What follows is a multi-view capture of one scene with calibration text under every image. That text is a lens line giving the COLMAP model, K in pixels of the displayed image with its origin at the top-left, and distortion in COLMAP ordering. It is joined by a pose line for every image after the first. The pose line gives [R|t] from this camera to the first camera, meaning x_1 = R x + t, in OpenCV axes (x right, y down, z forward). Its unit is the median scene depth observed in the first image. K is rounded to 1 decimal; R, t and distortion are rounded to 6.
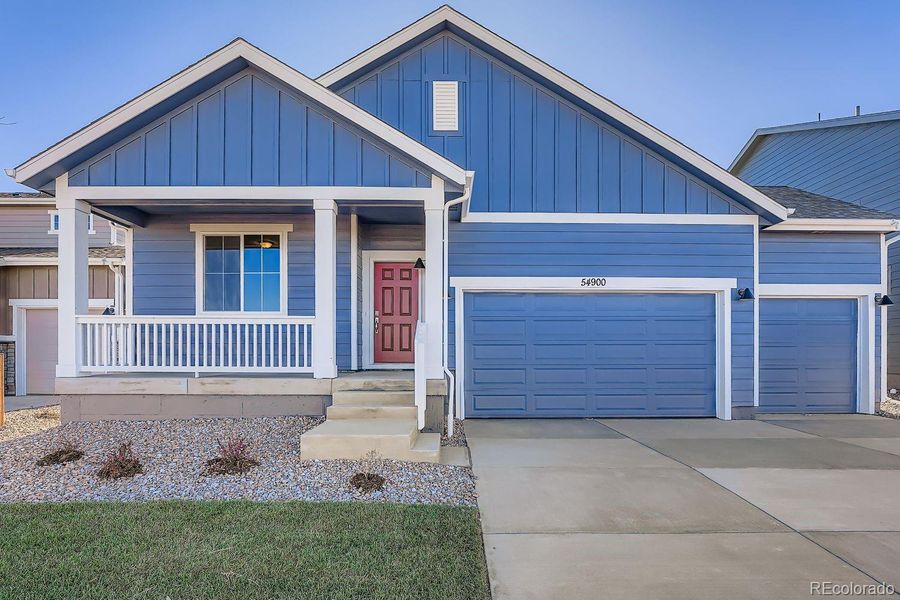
lens RADIAL K [[460.2, 0, 452.5], [0, 460.2, 357.5], [0, 0, 1]] dist [-0.013013, 0.000235]
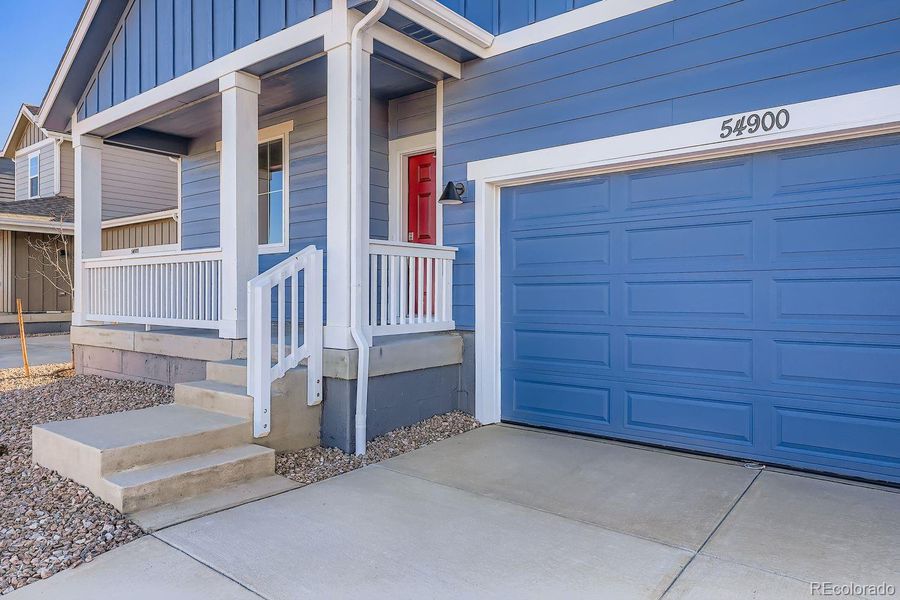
lens RADIAL K [[597.7, 0, 438.1], [0, 597.7, 299.1], [0, 0, 1]] dist [0.041356, 0.000329]
pose [[0.770135, 0.002733, -0.637875, 0.428995], [-0.001454, 0.999996, 0.002528, -0.013207], [0.637879, -0.001019, 0.770136, 0.418778]]
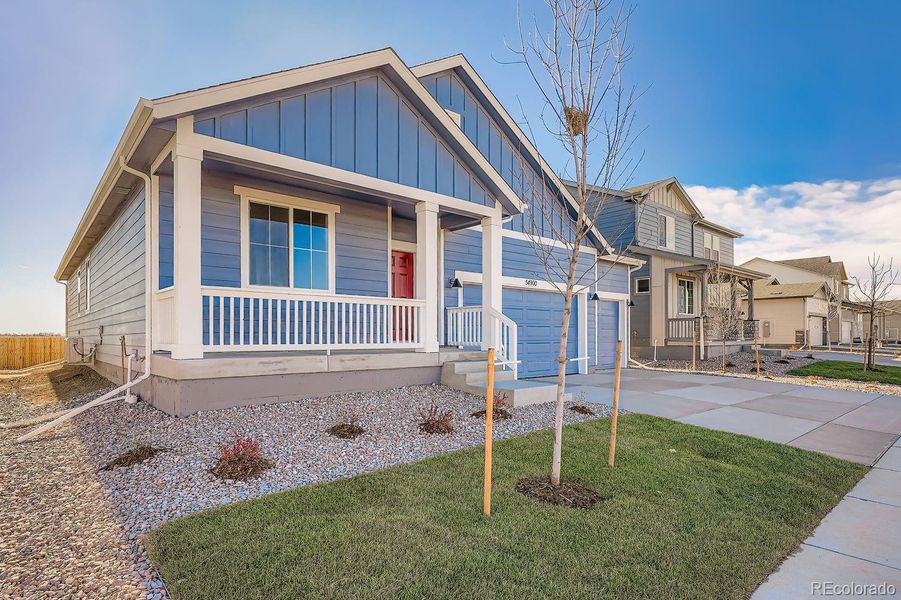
lens RADIAL K [[486.5, 0, 449.9], [0, 486.5, 333.5], [0, 0, 1]] dist [-0.002013, 0.000156]
pose [[0.759910, 0.001487, 0.650027, -0.872481], [-0.001395, 0.999999, -0.000657, -0.003190], [-0.650027, -0.000408, 0.759911, 0.005450]]
